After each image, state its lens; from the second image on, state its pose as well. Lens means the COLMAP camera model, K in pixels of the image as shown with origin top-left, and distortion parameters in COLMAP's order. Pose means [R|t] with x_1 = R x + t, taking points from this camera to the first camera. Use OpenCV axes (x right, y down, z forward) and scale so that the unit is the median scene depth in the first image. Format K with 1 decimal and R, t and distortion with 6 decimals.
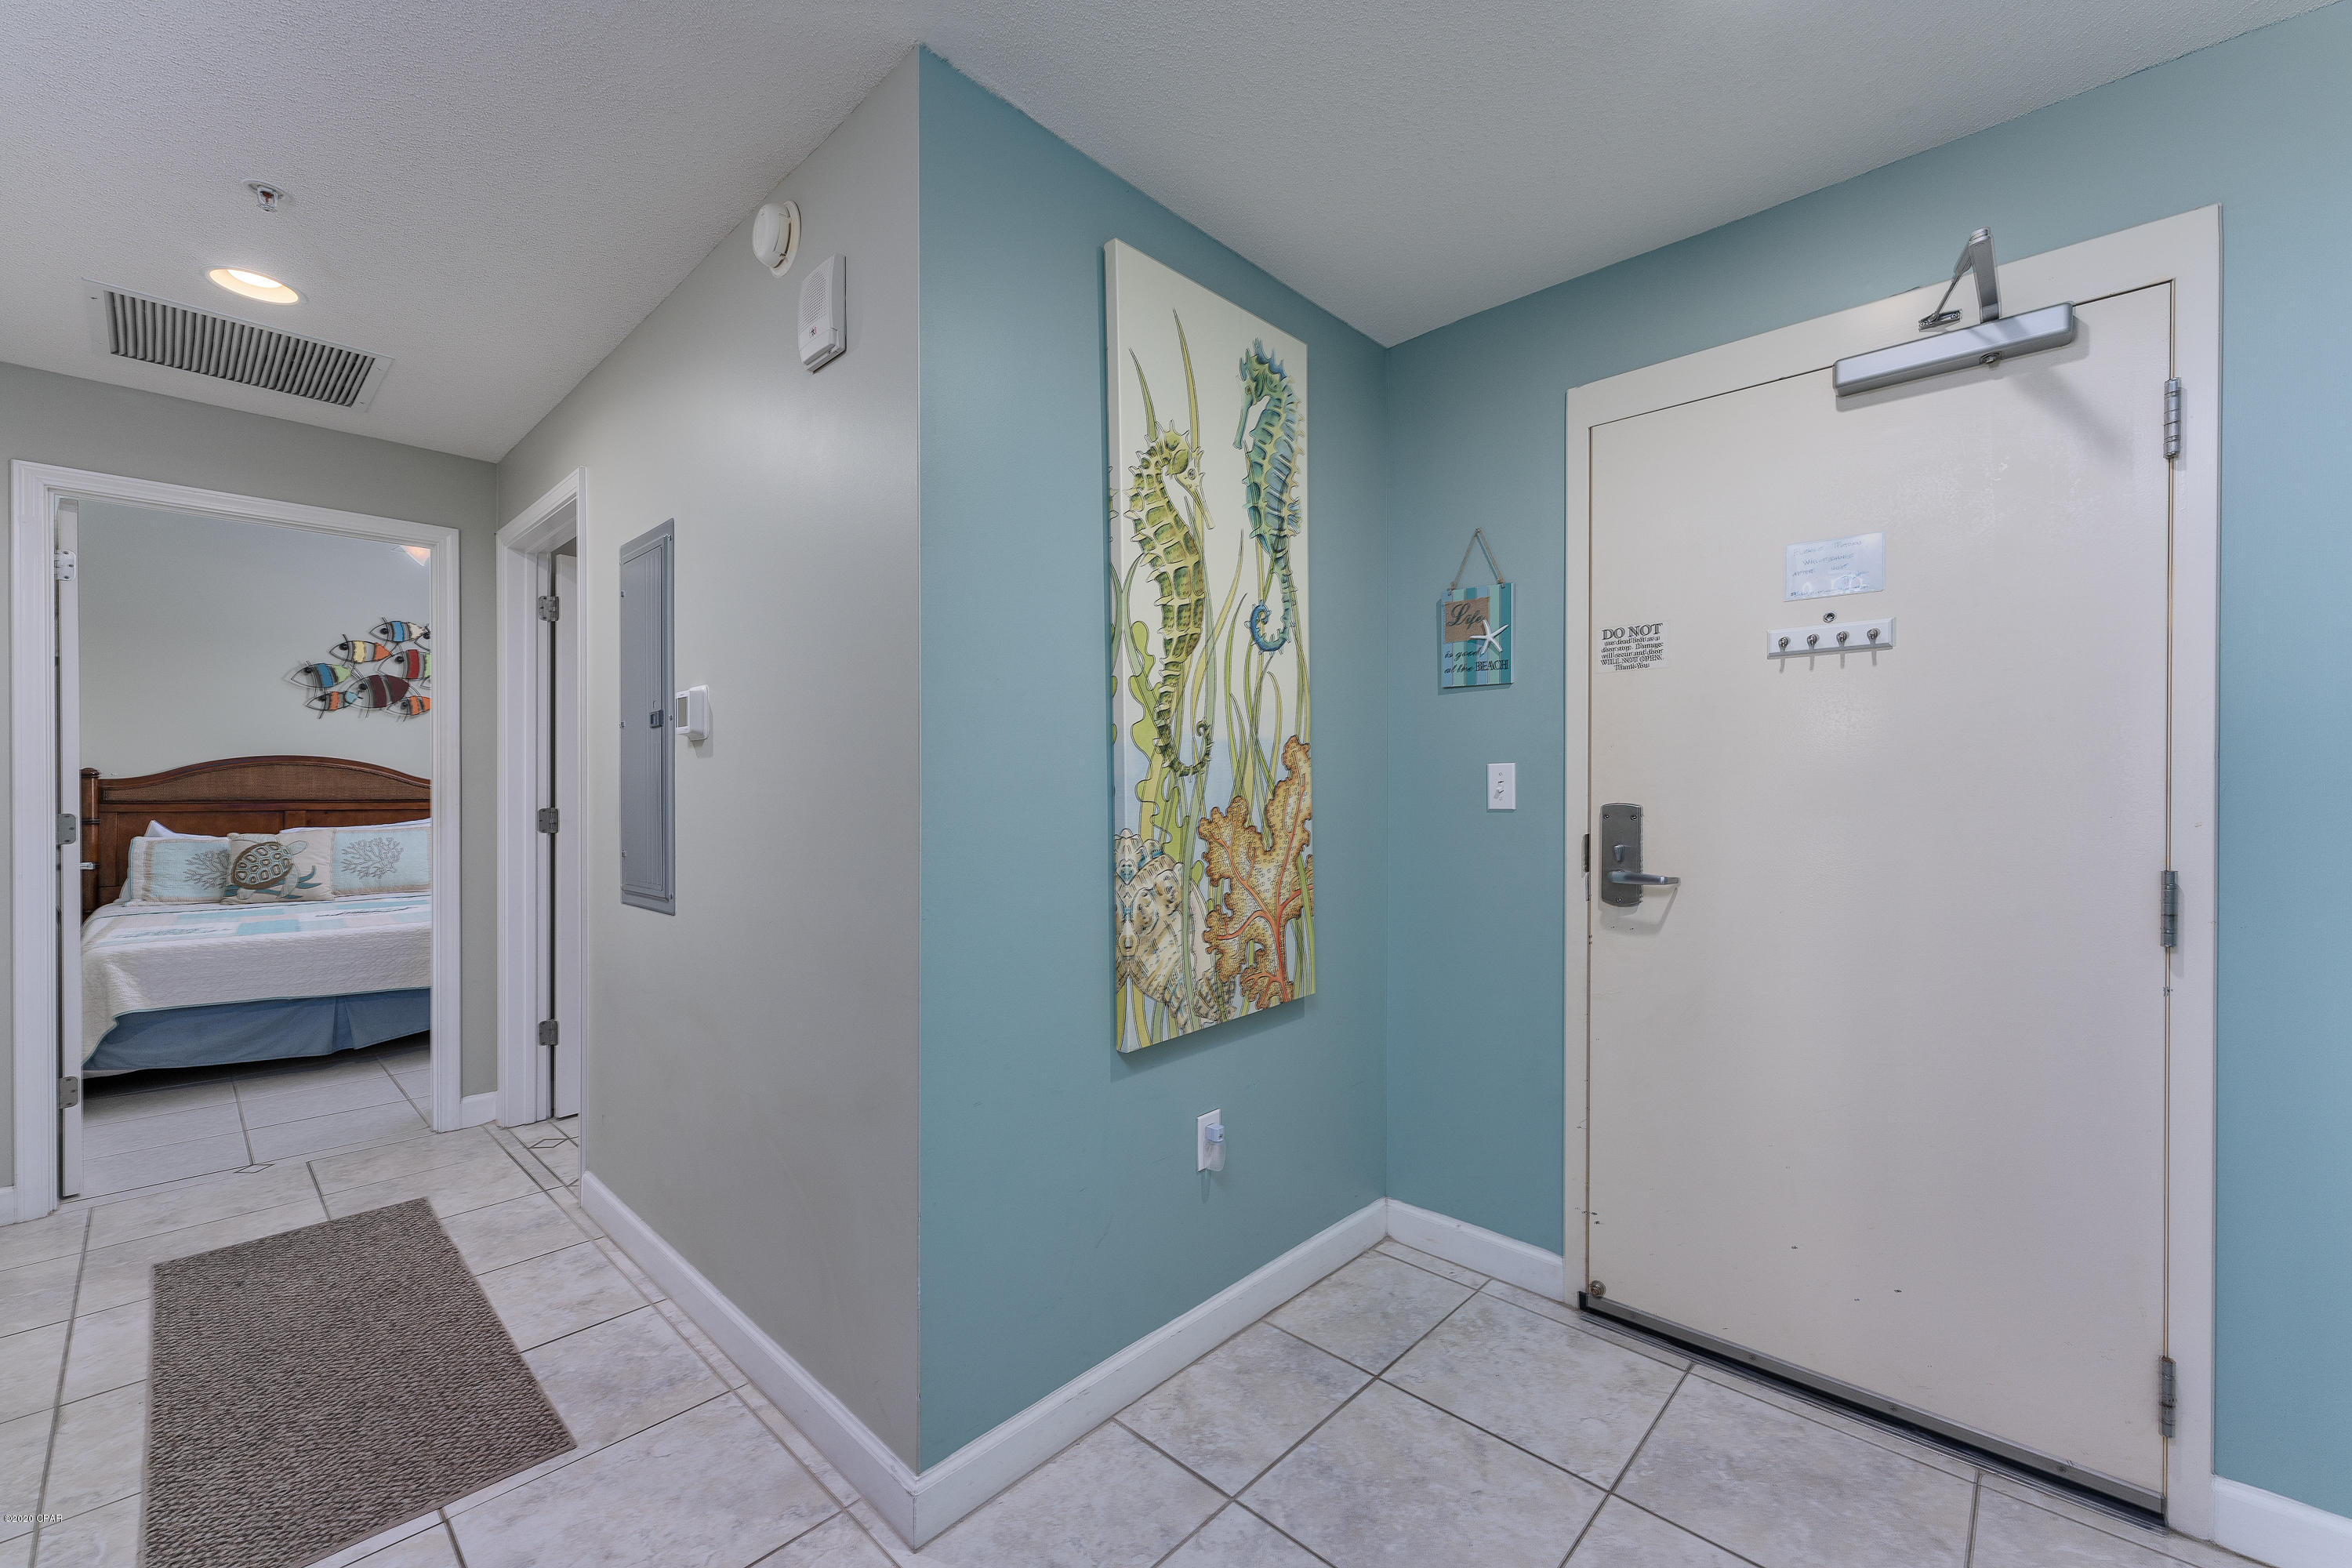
lens RADIAL K [[944.9, 0, 1173.2], [0, 944.9, 790.1], [0, 0, 1]] dist [0.007590, -0.000143]
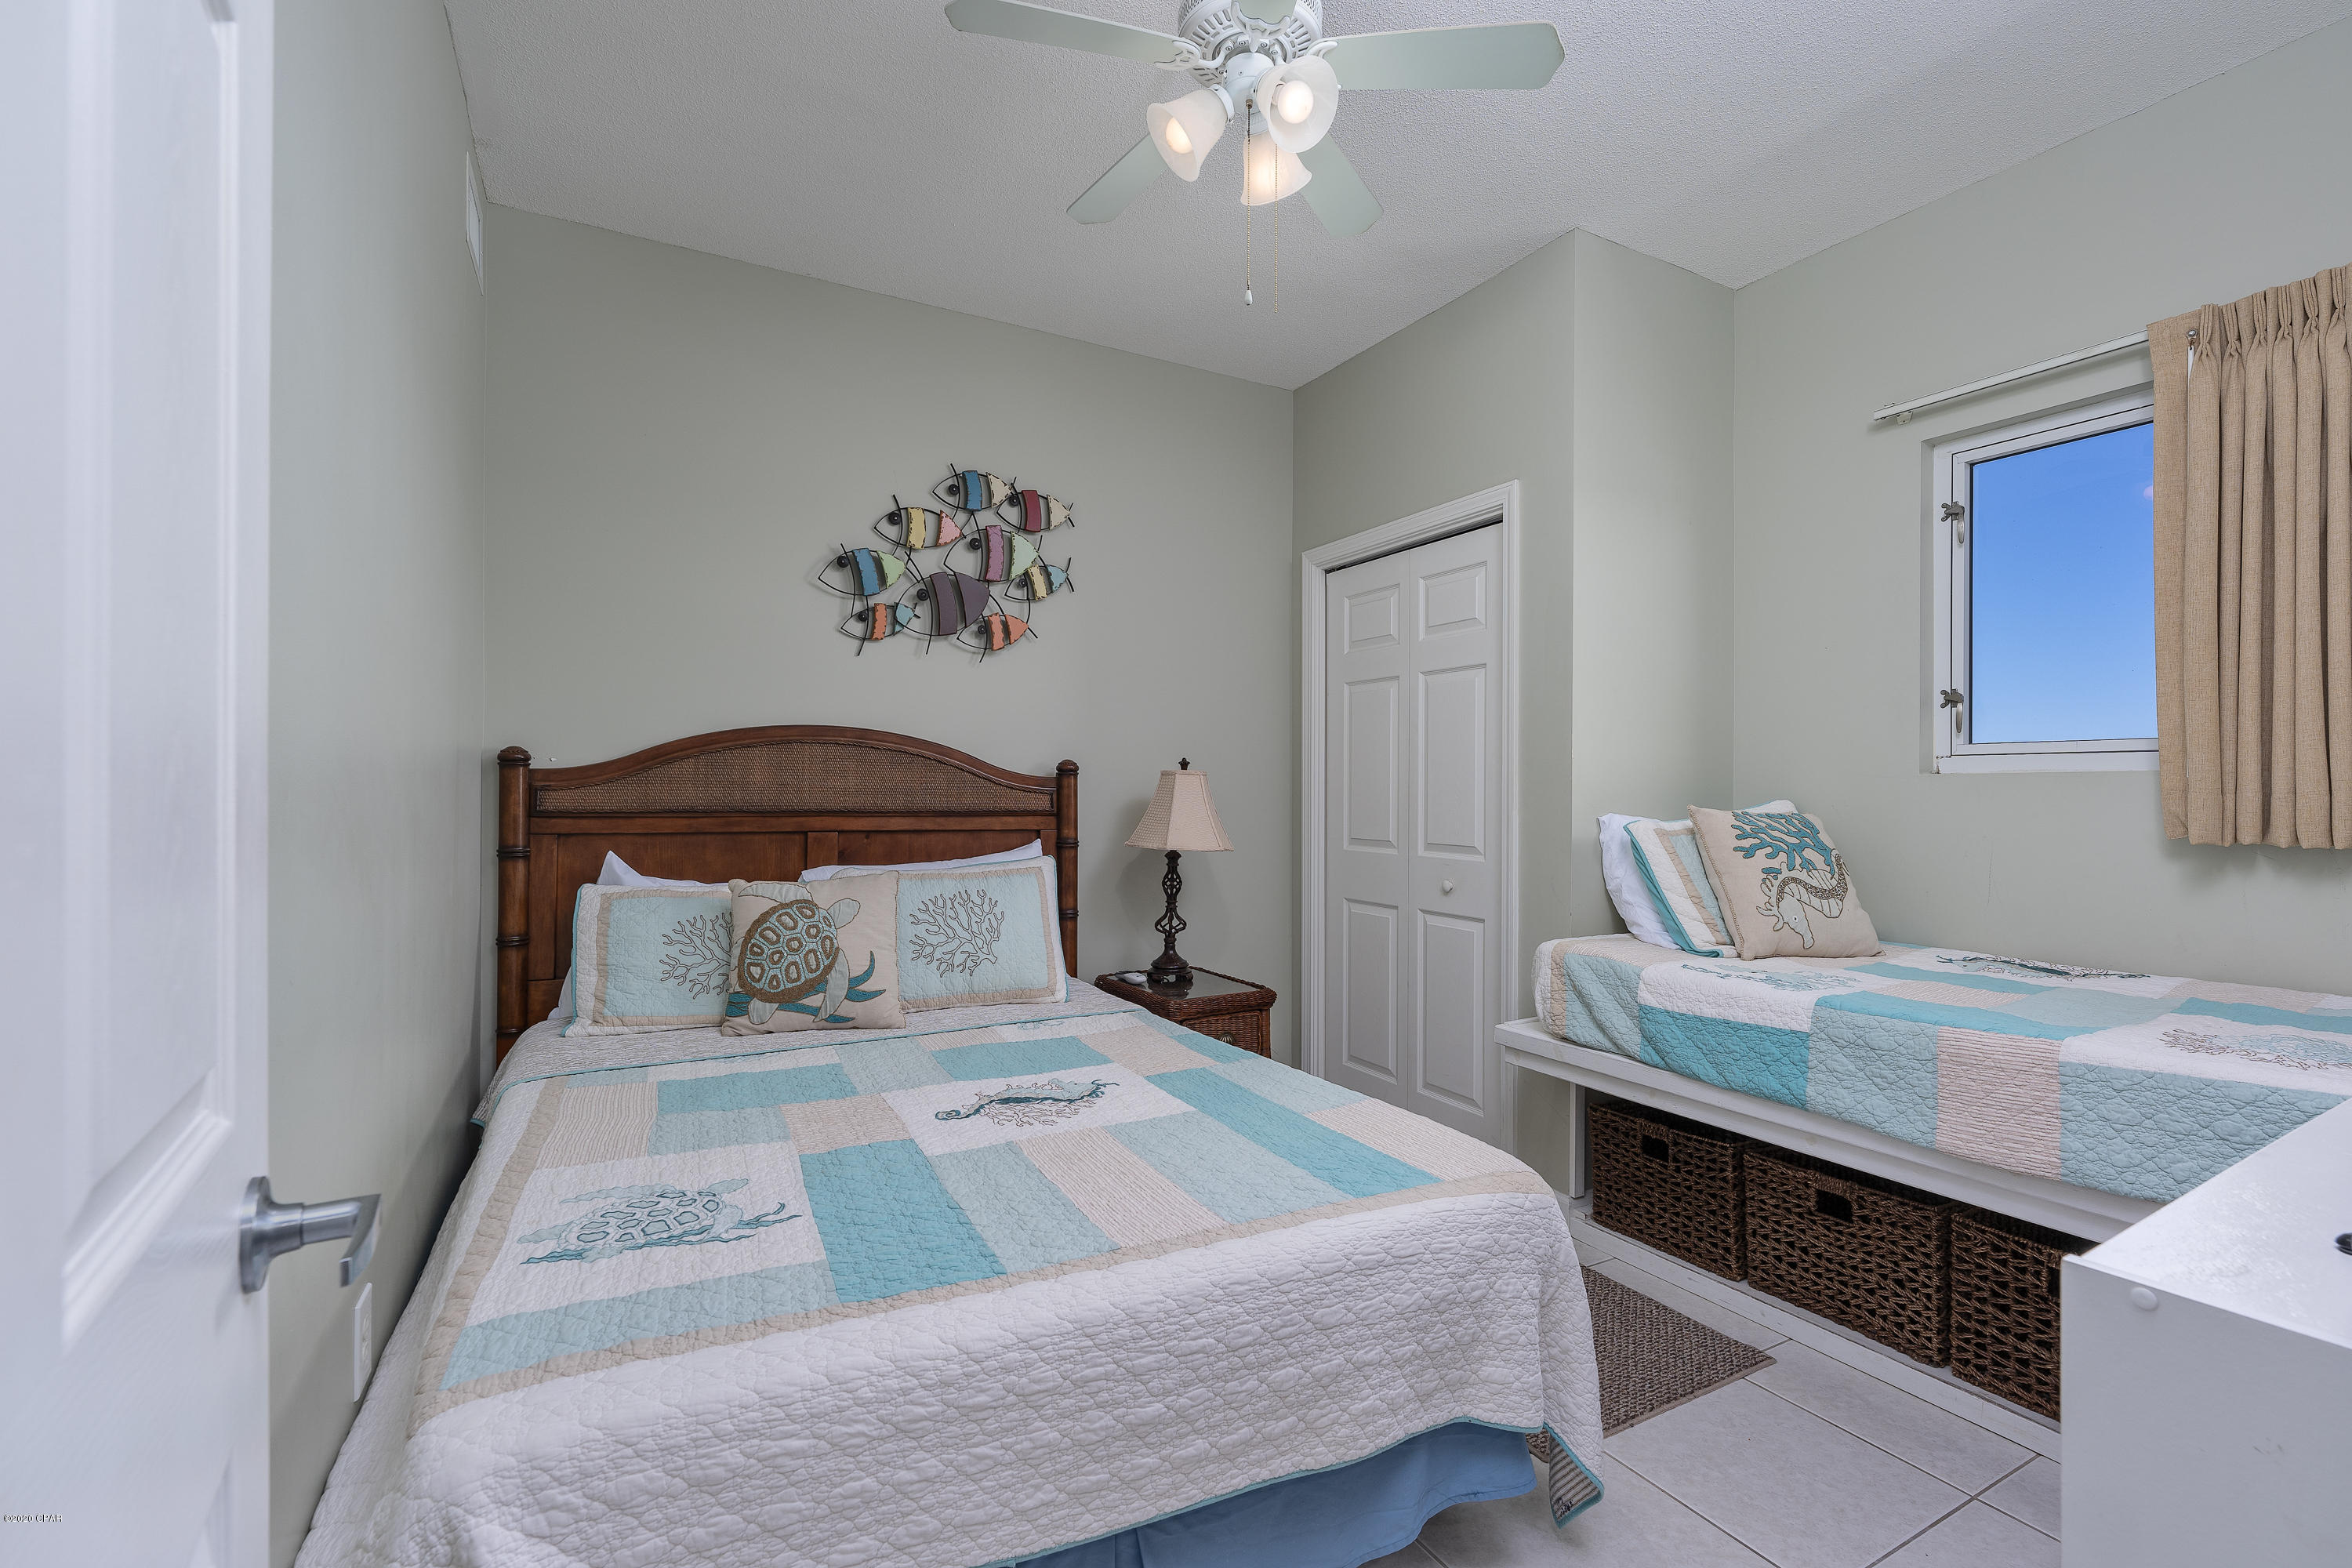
lens RADIAL K [[1025.1, 0, 1179.3], [0, 1025.1, 790.4], [0, 0, 1]] dist [-0.001810, 0.000025]
pose [[0.953971, 0.004404, -0.299865, -0.587106], [-0.006079, 0.999971, -0.004656, 0.000481], [0.299836, 0.006265, 0.953970, 0.541460]]
